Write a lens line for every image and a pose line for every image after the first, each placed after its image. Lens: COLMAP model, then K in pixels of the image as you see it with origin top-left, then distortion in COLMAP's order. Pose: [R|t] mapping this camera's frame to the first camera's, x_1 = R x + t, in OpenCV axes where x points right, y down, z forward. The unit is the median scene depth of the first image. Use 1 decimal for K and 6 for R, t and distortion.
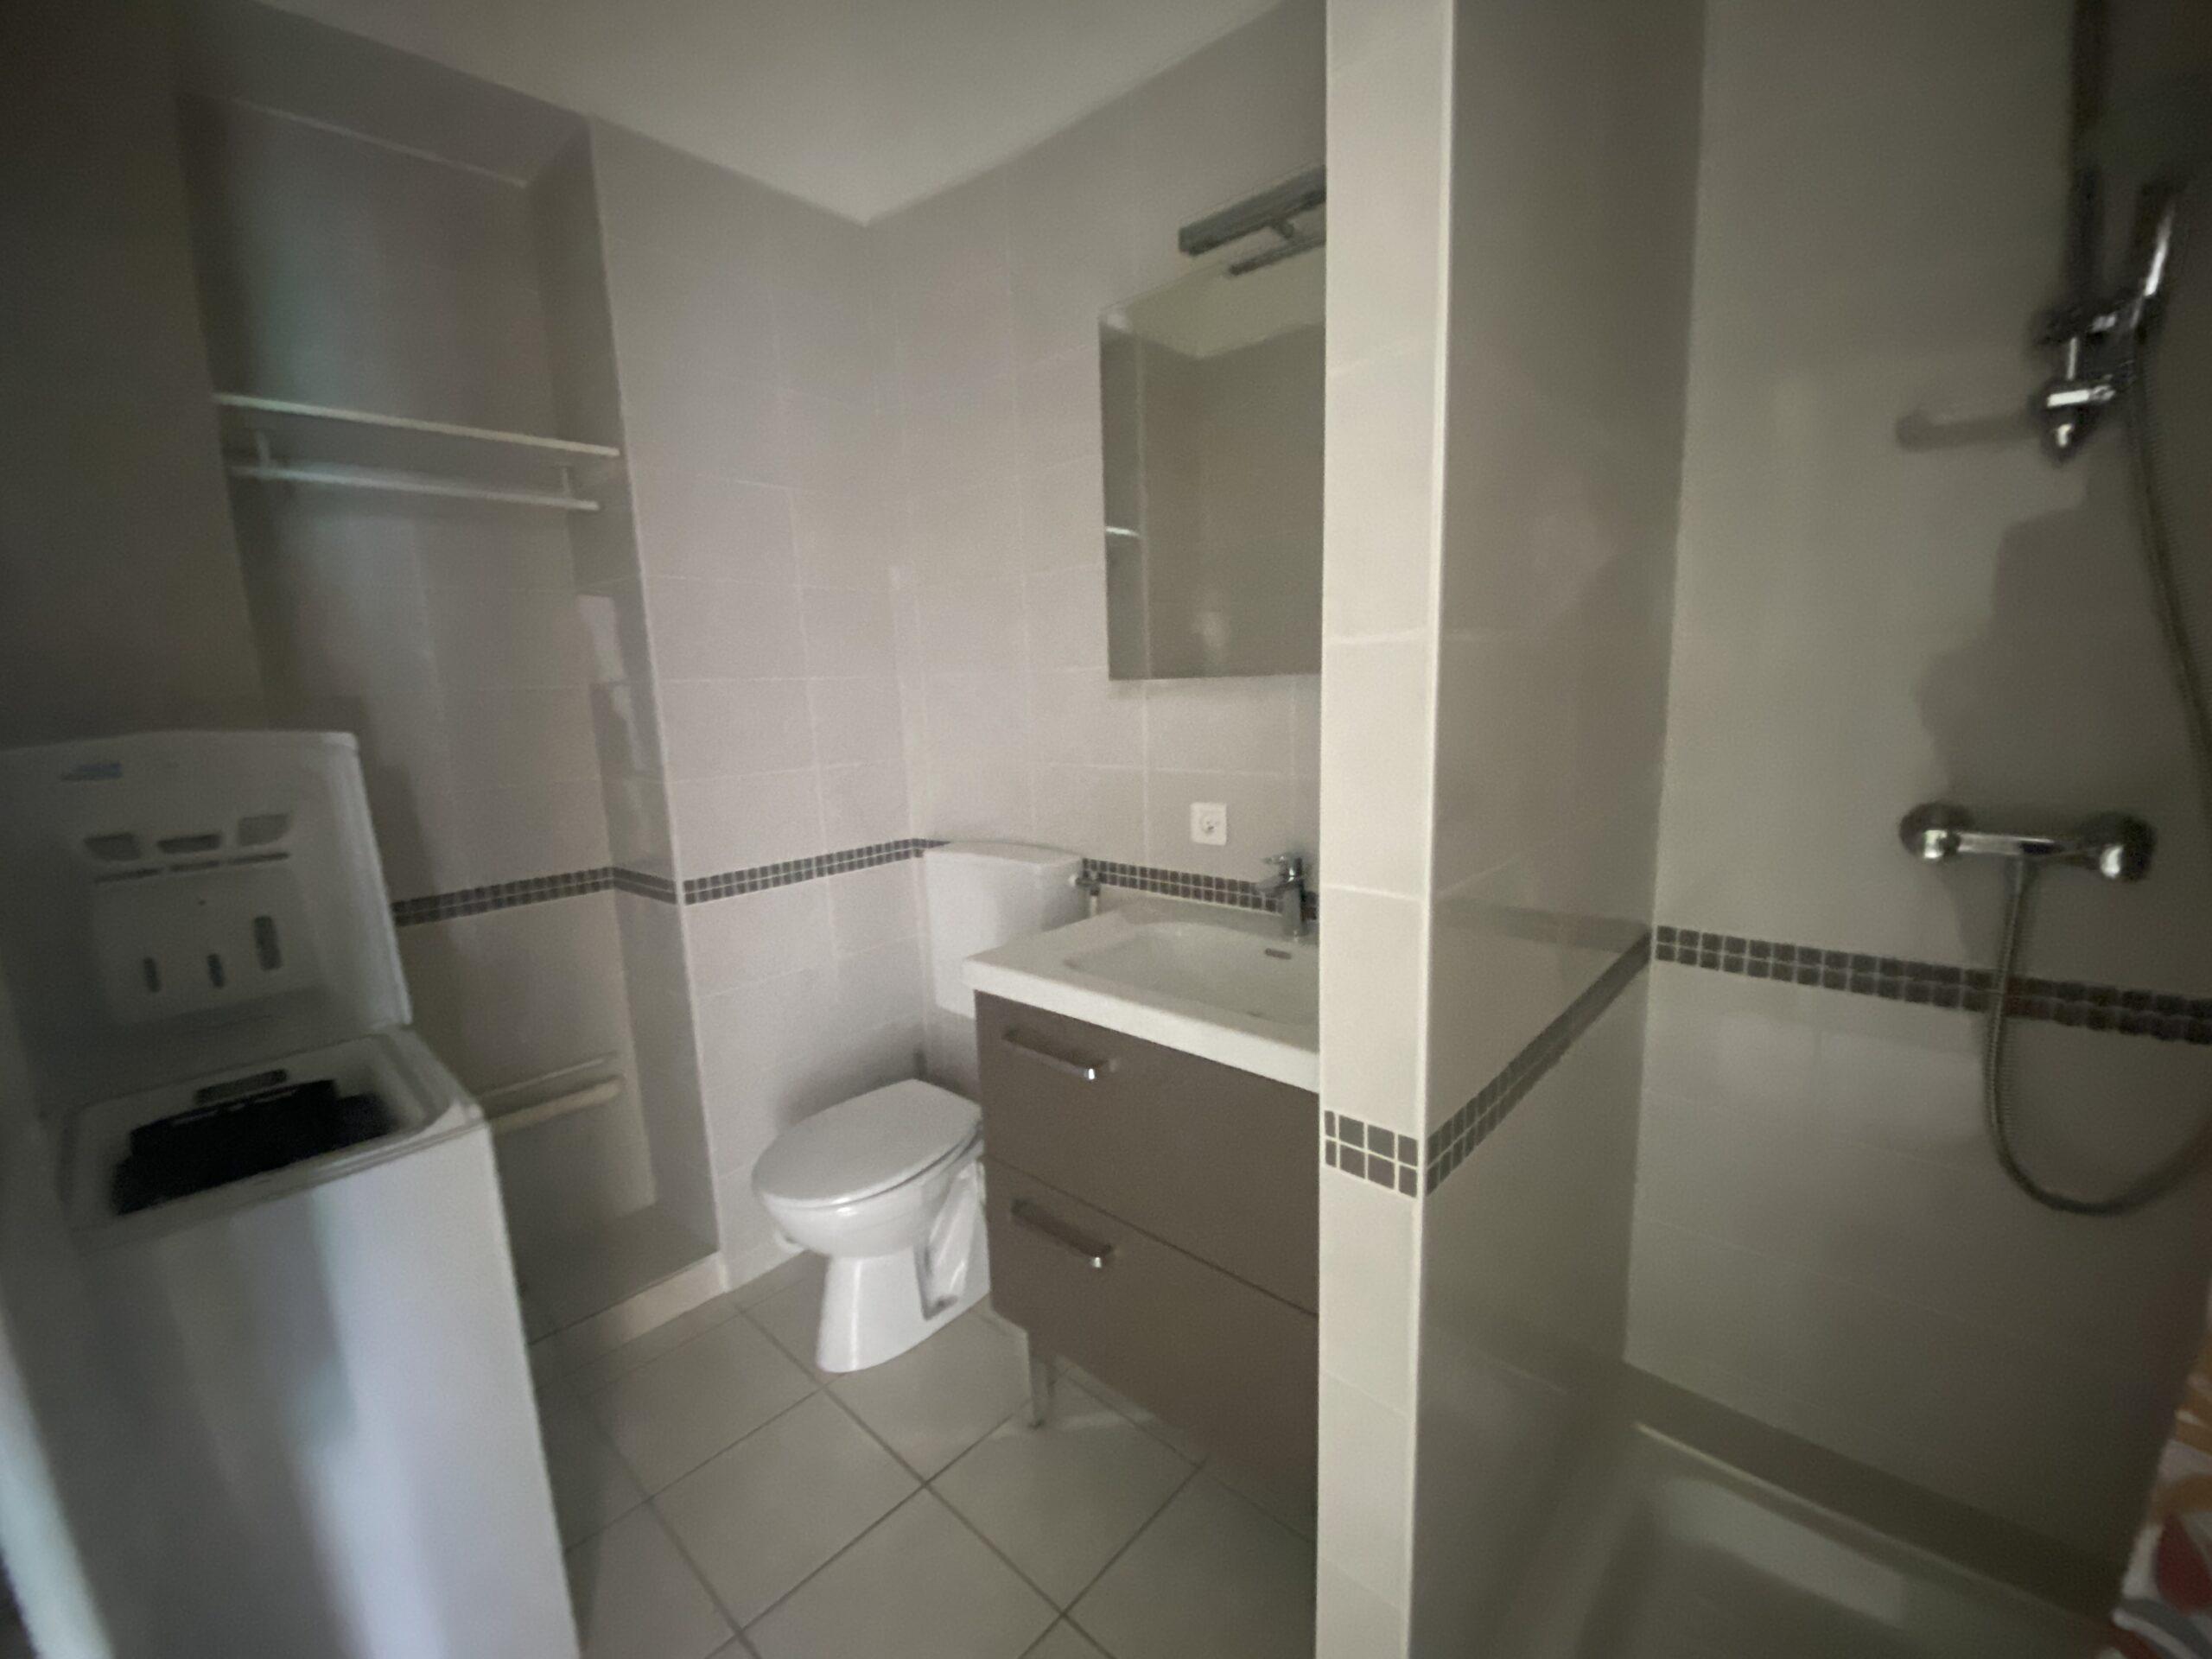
lens RADIAL K [[902.8, 0, 1106.0], [0, 902.8, 829.5], [0, 0, 1]] dist [0.097198, -0.051656]
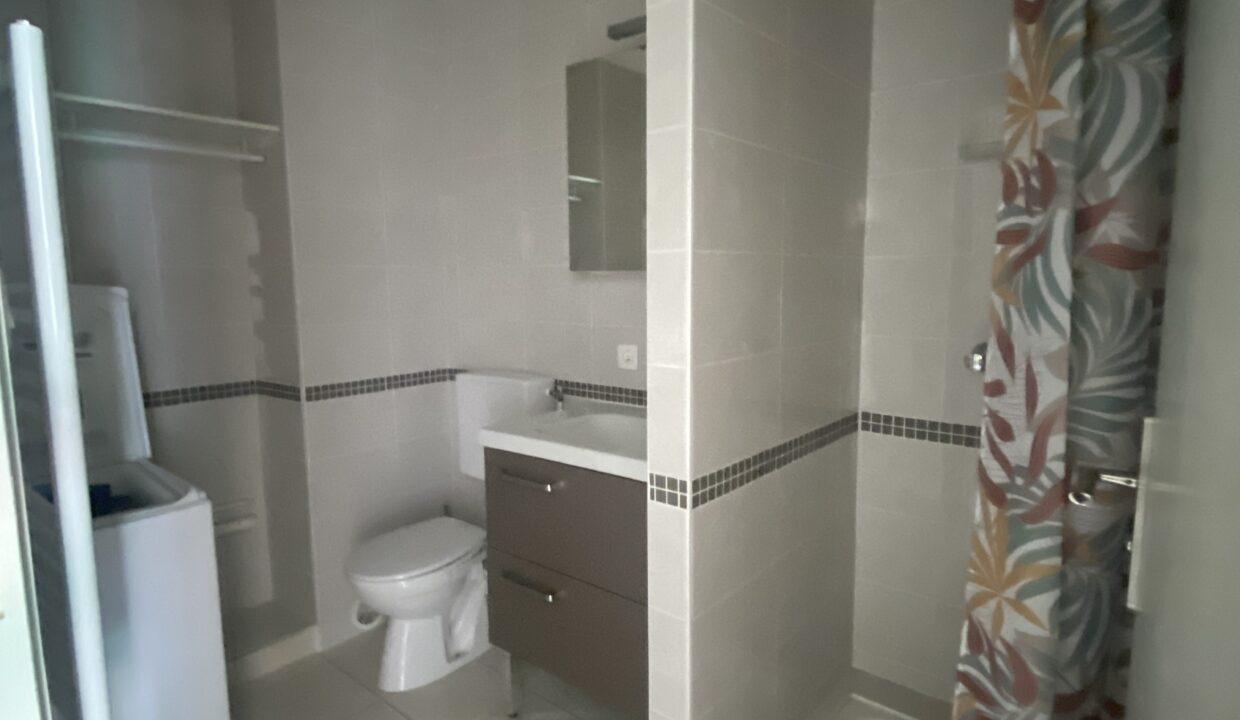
lens RADIAL K [[720.2, 0, 620.0], [0, 720.2, 360.0], [0, 0, 1]] dist [0.111312, -0.000544]
pose [[0.999337, 0.020134, 0.030347, 0.056139], [-0.018619, 0.998605, -0.049401, 0.063344], [-0.031299, 0.048803, 0.998318, -0.324595]]
